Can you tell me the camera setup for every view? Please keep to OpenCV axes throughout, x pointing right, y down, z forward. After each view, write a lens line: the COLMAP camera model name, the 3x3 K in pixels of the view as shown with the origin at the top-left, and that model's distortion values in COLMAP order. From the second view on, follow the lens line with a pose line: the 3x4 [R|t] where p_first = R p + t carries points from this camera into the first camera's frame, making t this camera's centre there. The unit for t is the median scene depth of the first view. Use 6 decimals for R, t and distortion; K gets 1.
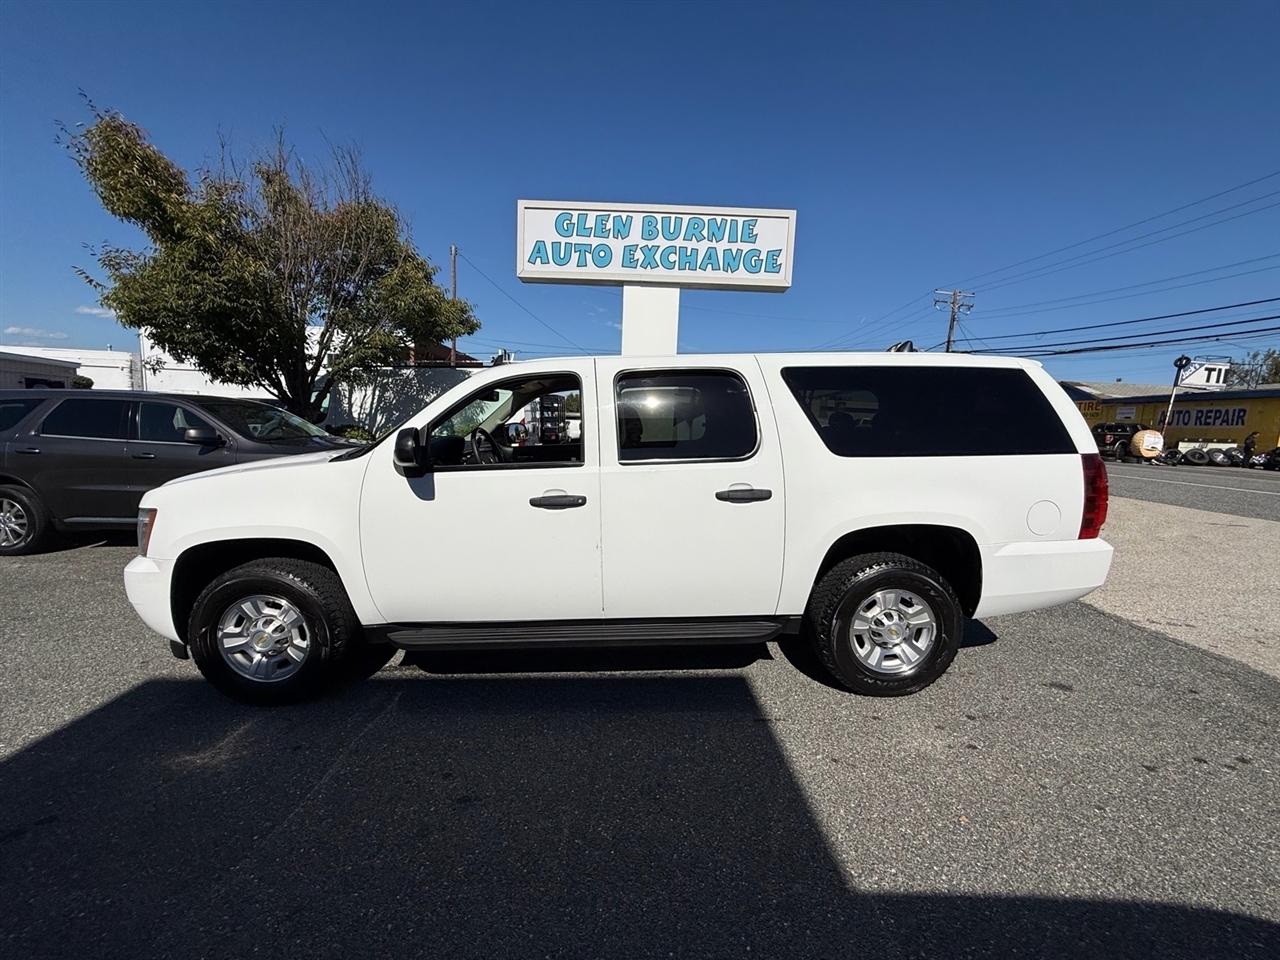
lens RADIAL K [[522.4, 0, 637.2], [0, 522.4, 481.4], [0, 0, 1]] dist [-0.000493, 0.000525]
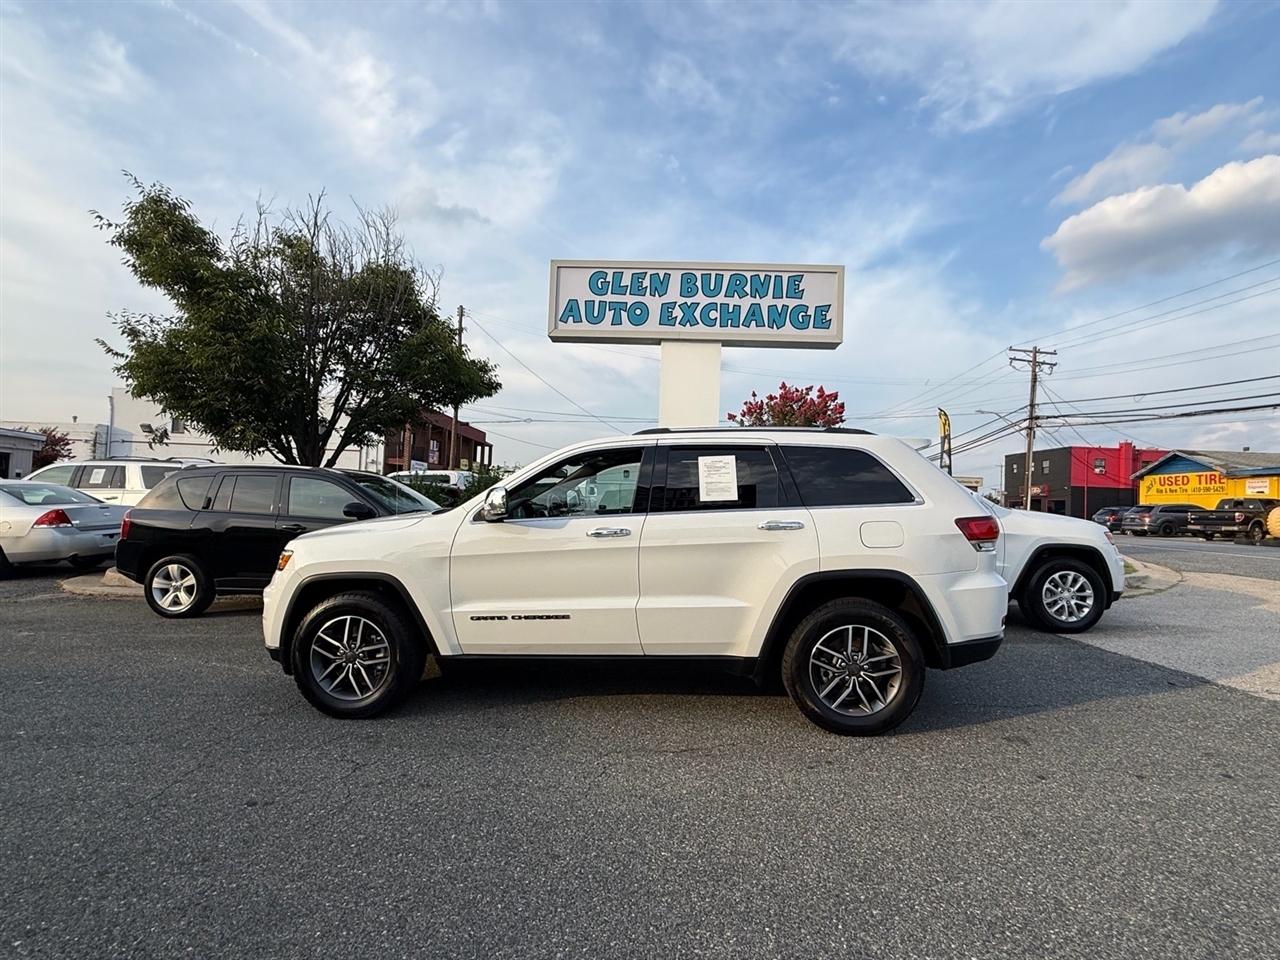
lens RADIAL K [[628.4, 0, 640.3], [0, 628.4, 480.2], [0, 0, 1]] dist [0.001733, -0.000389]
pose [[0.999408, -0.003784, -0.034194, -0.025804], [-0.001383, 0.988709, -0.149841, 0.033962], [0.034375, 0.149800, 0.988119, -0.072954]]
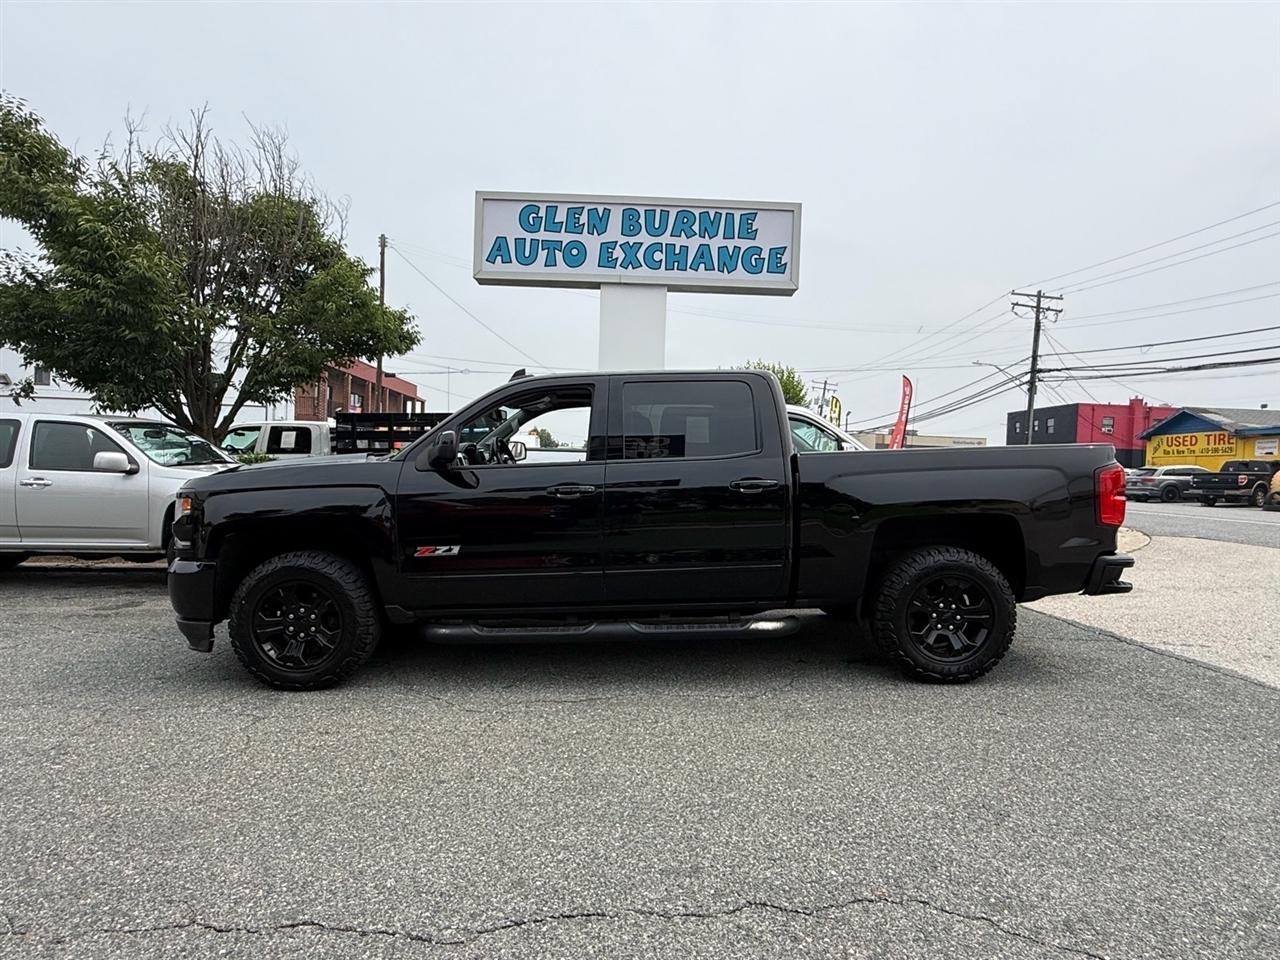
lens RADIAL K [[731.5, 0, 641.2], [0, 731.5, 477.4], [0, 0, 1]] dist [-0.001943, 0.003029]
pose [[0.999805, -0.005221, 0.019070, 0.016097], [0.007115, 0.994898, -0.100637, 0.046779], [-0.018447, 0.100753, 0.994740, -0.140531]]
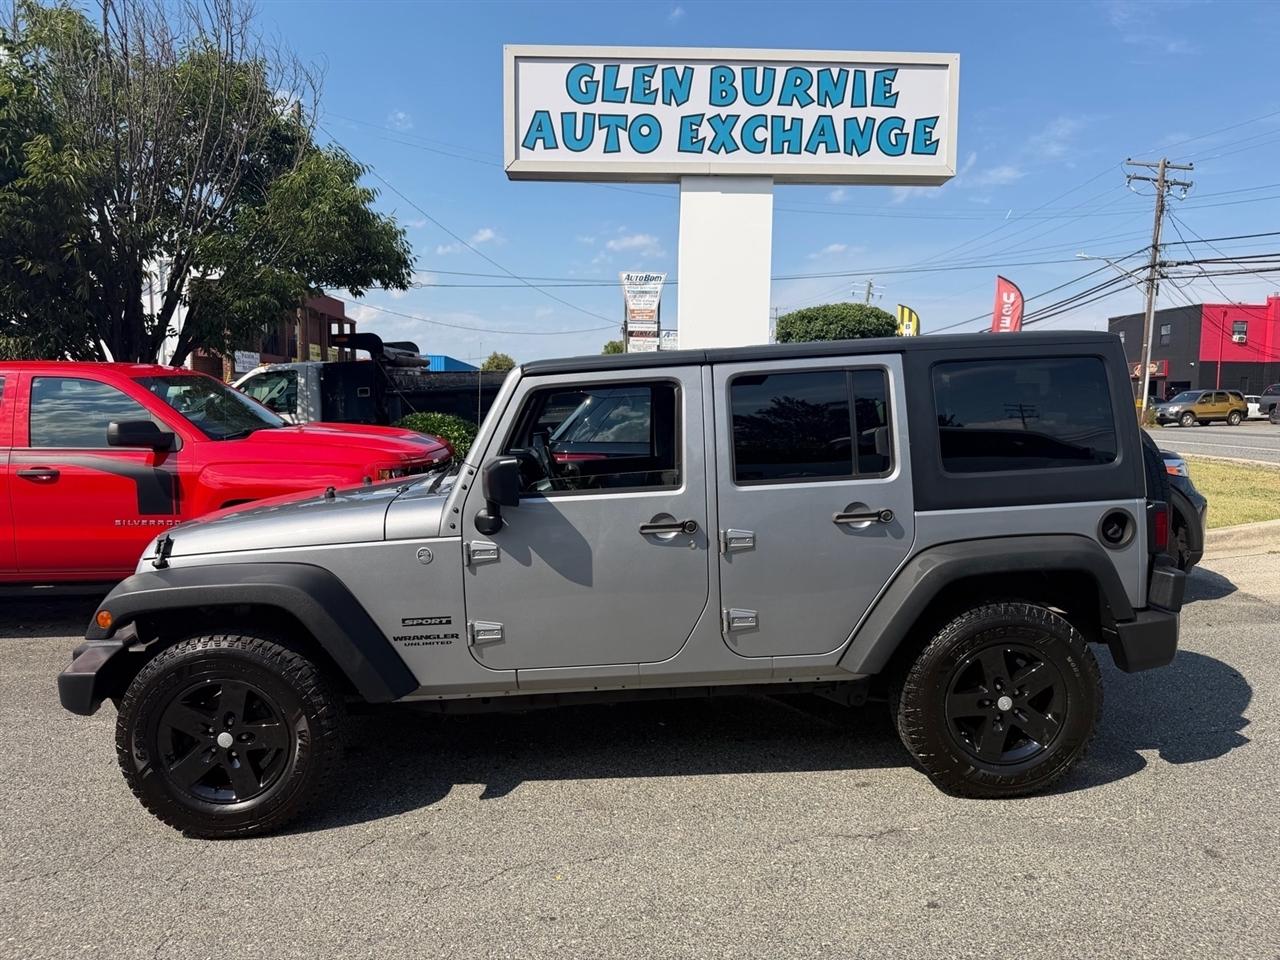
lens RADIAL K [[921.5, 0, 641.2], [0, 921.5, 482.3], [0, 0, 1]] dist [0.039941, -0.053993]
pose [[0.998629, -0.036229, 0.037793, -0.127170], [0.037080, 0.999069, -0.022063, -0.005115], [-0.036959, 0.023434, 0.999042, -0.061711]]
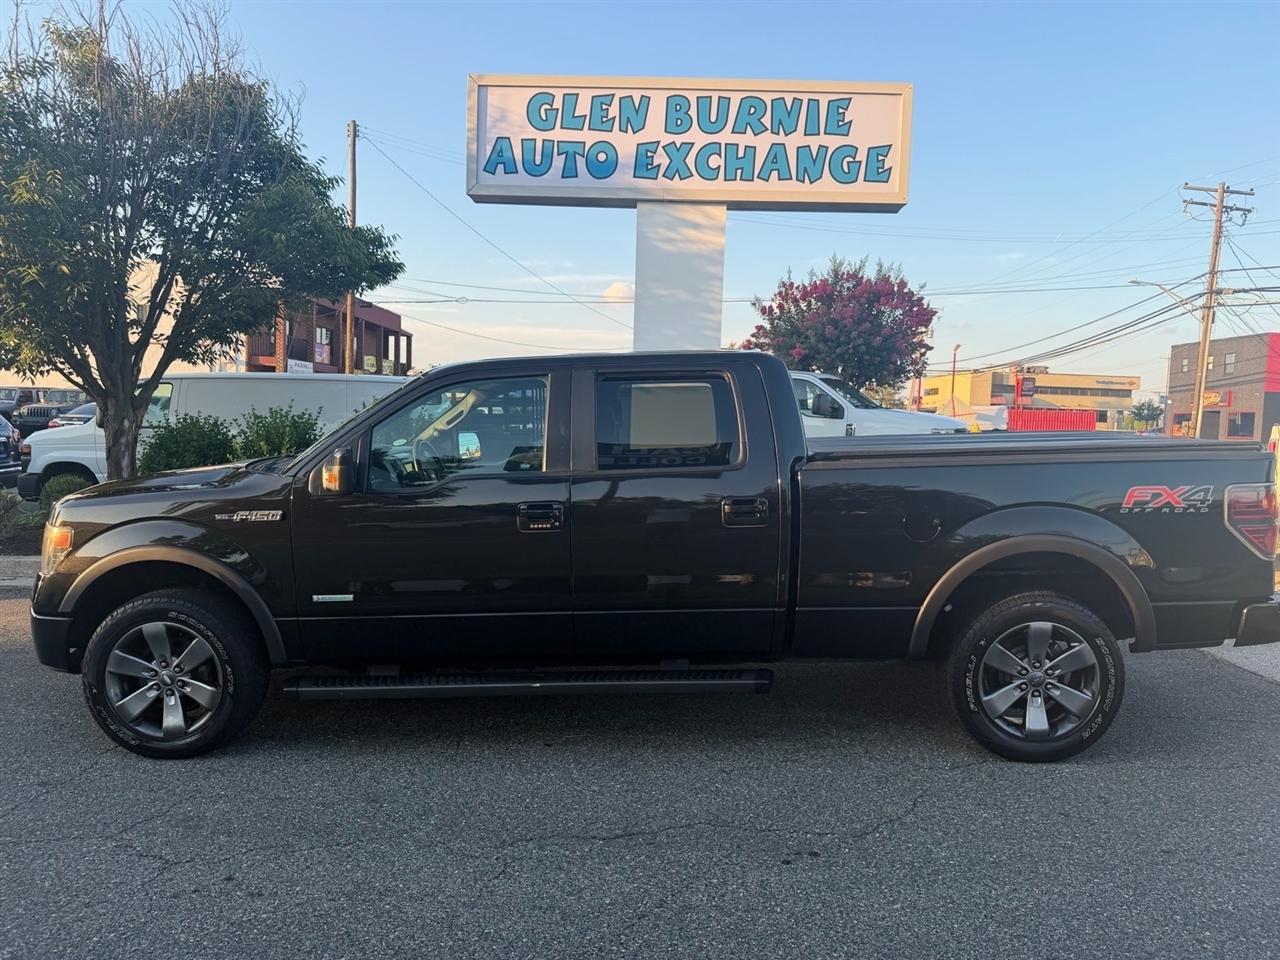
lens RADIAL K [[921.5, 0, 643.4], [0, 921.5, 480.4], [0, 0, 1]] dist [0.039941, -0.053993]
pose [[0.999616, -0.005760, -0.027091, 0.010460], [0.004589, 0.999060, -0.043102, -0.001364], [0.027313, 0.042962, 0.998703, -0.086837]]
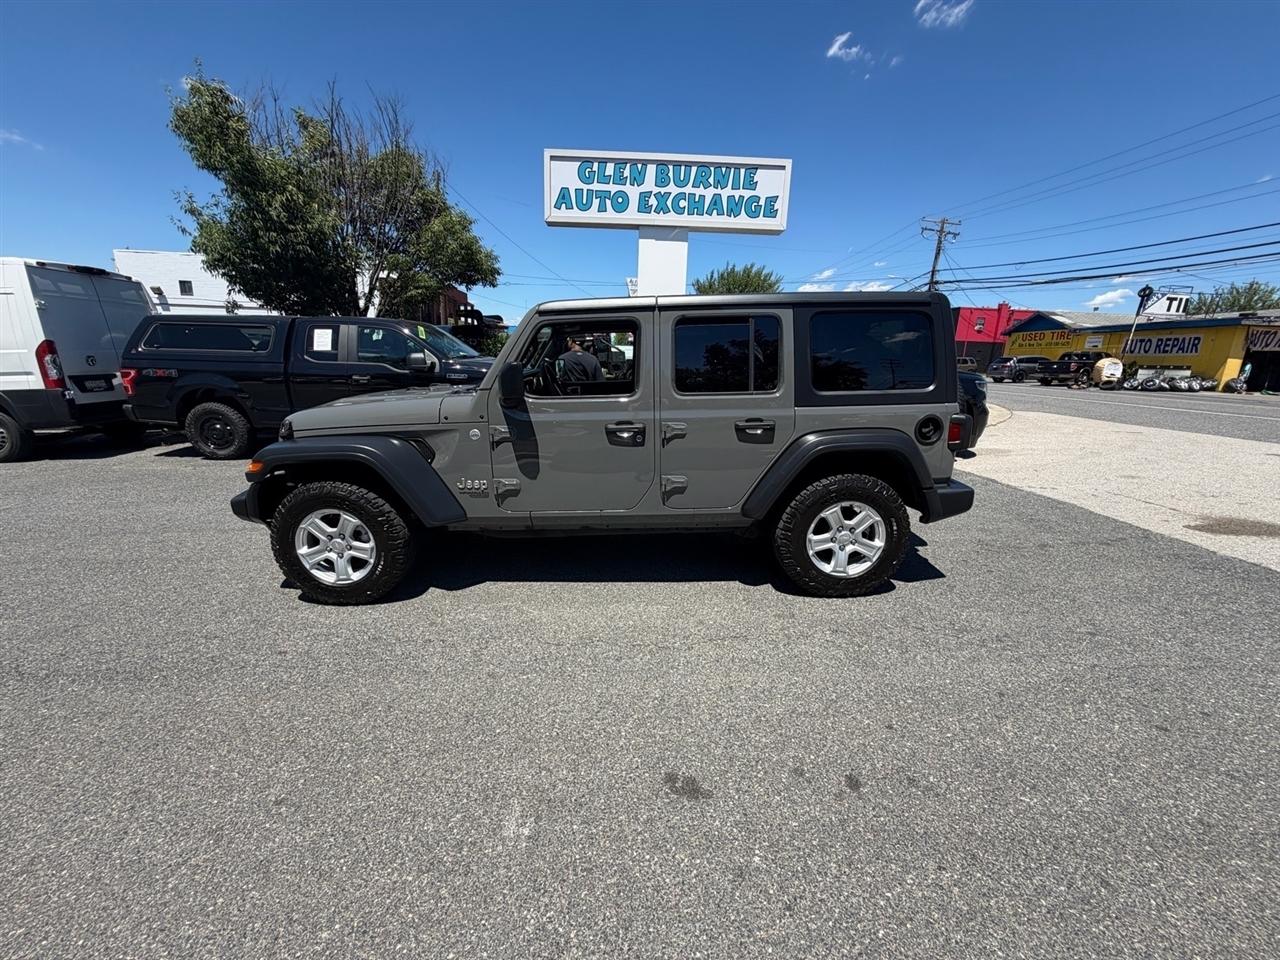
lens RADIAL K [[522.4, 0, 635.5], [0, 522.4, 484.0], [0, 0, 1]] dist [-0.000493, 0.000525]
pose [[0.999509, -0.015494, 0.027240, -0.074380], [0.011897, 0.991758, 0.127575, 0.028589], [-0.028992, -0.127189, 0.991455, -0.196131]]
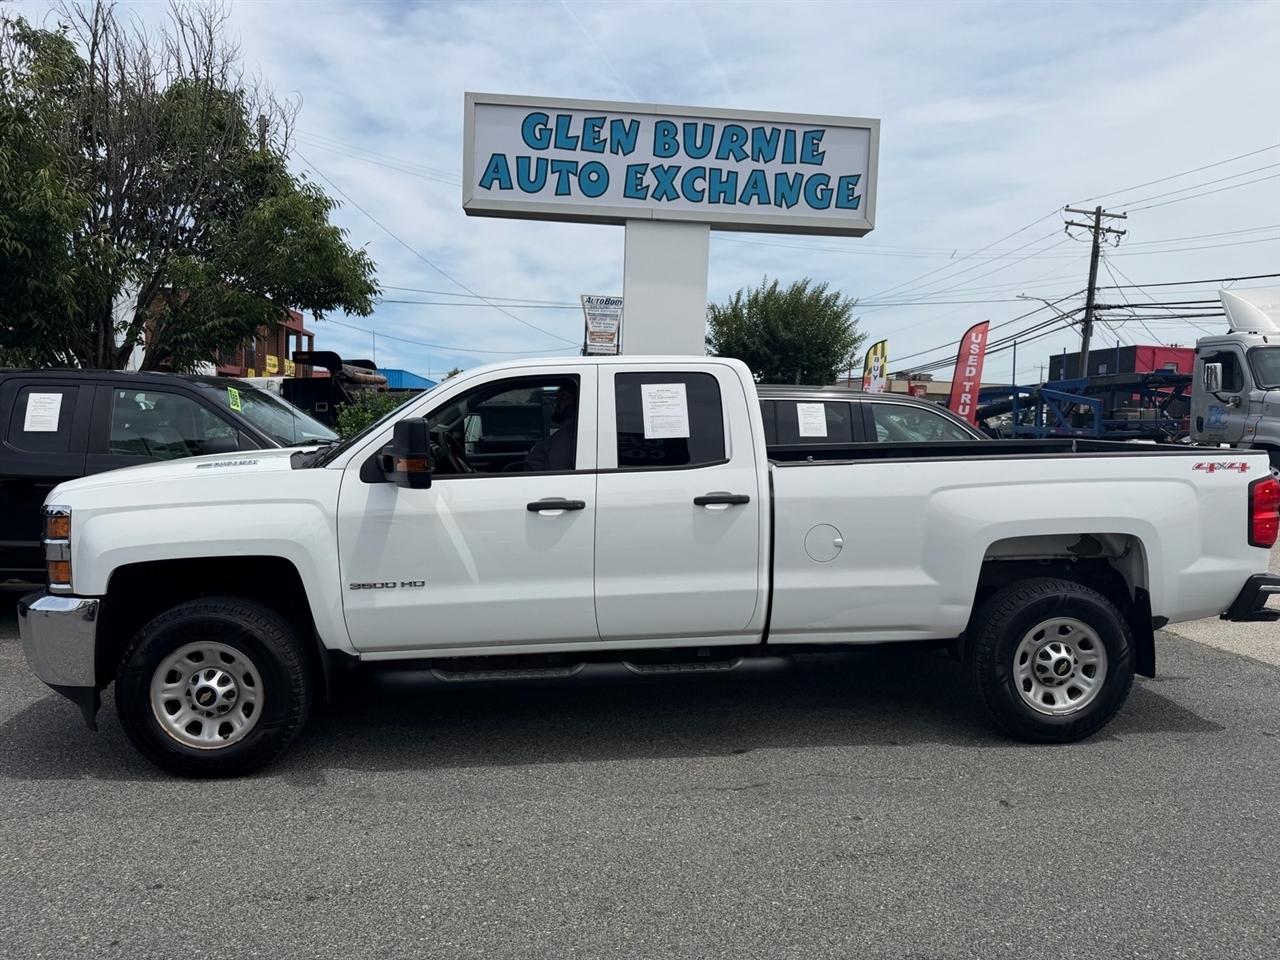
lens RADIAL K [[921.5, 0, 646.8], [0, 921.5, 483.7], [0, 0, 1]] dist [0.039941, -0.053993]
pose [[0.995969, -0.009552, 0.089189, -0.108471], [0.013335, 0.999032, -0.041911, 0.001029], [-0.088703, 0.042931, 0.995133, -0.149629]]
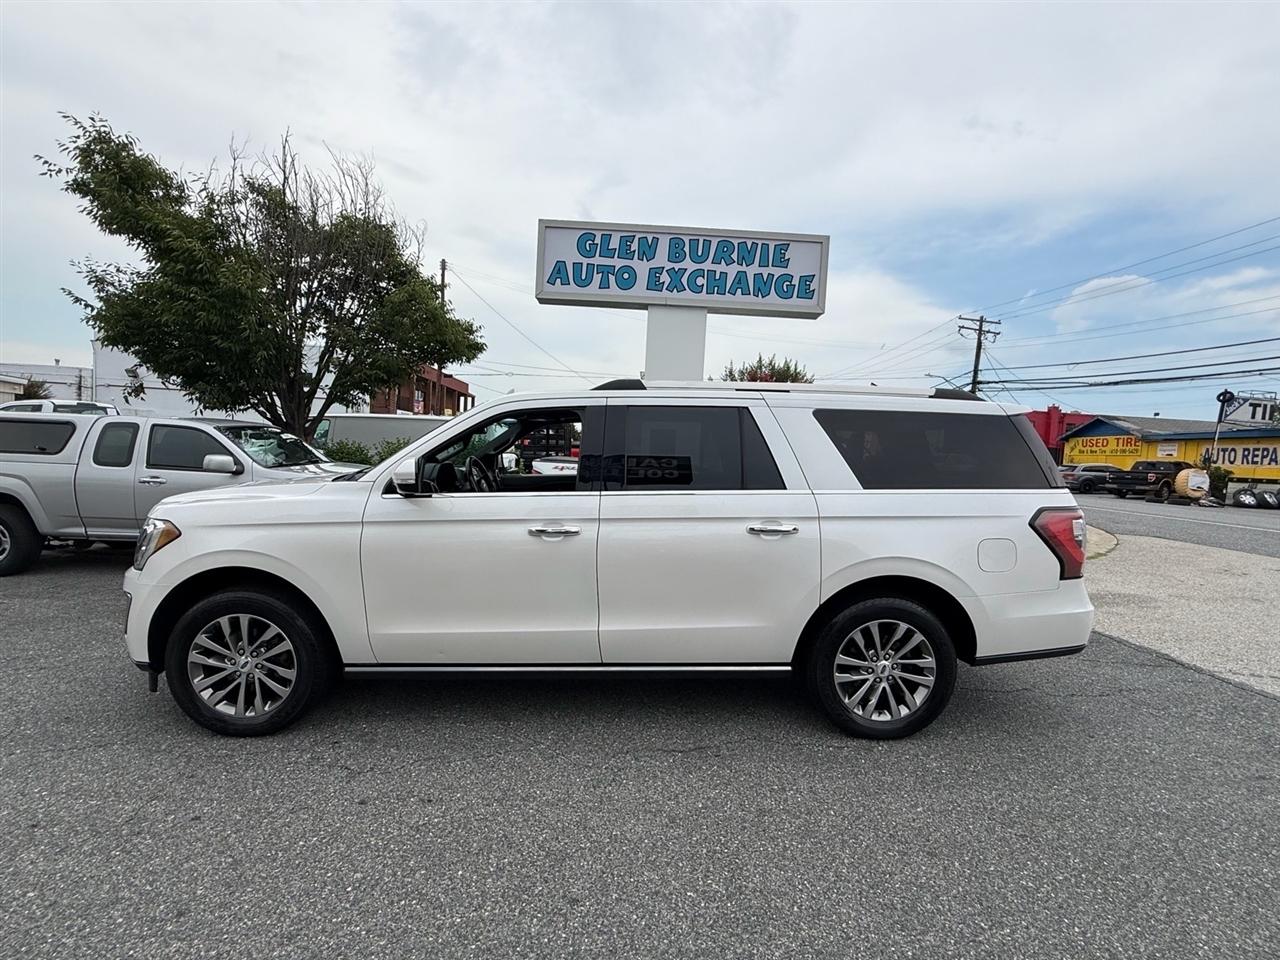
lens RADIAL K [[578.1, 0, 641.1], [0, 578.1, 482.2], [0, 0, 1]] dist [0.000154, 0.000218]
pose [[0.999785, 0.013346, 0.015860, -0.051466], [-0.012358, 0.998070, -0.060859, 0.000656], [-0.016641, 0.060650, 0.998020, -0.022417]]
